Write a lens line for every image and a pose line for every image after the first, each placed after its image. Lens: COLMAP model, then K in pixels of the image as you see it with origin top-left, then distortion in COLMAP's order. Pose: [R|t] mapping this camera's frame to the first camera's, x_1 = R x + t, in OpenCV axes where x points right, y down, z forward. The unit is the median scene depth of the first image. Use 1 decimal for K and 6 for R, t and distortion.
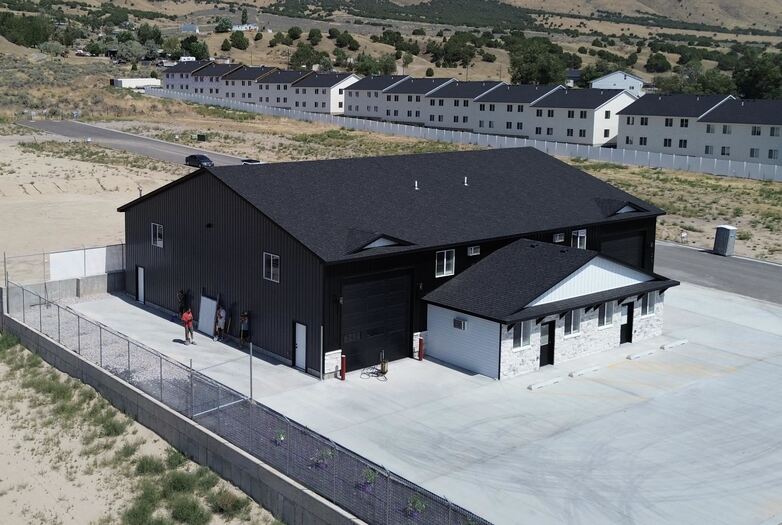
lens RADIAL K [[828.0, 0, 392.1], [0, 828.0, 263.1], [0, 0, 1]] dist [-0.020806, 0.000000]
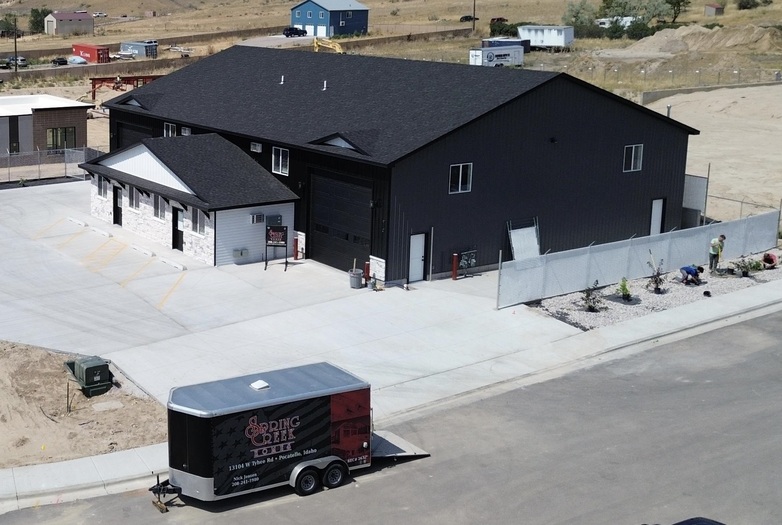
lens RADIAL K [[1306.9, 0, 390.5], [0, 1306.9, 262.7], [0, 0, 1]] dist [-0.064760, 0.000000]
pose [[-0.038894, 0.213006, -0.976276, 1.885684], [-0.218115, 0.951646, 0.216322, -0.292715], [0.975148, 0.221355, 0.009446, 1.307671]]
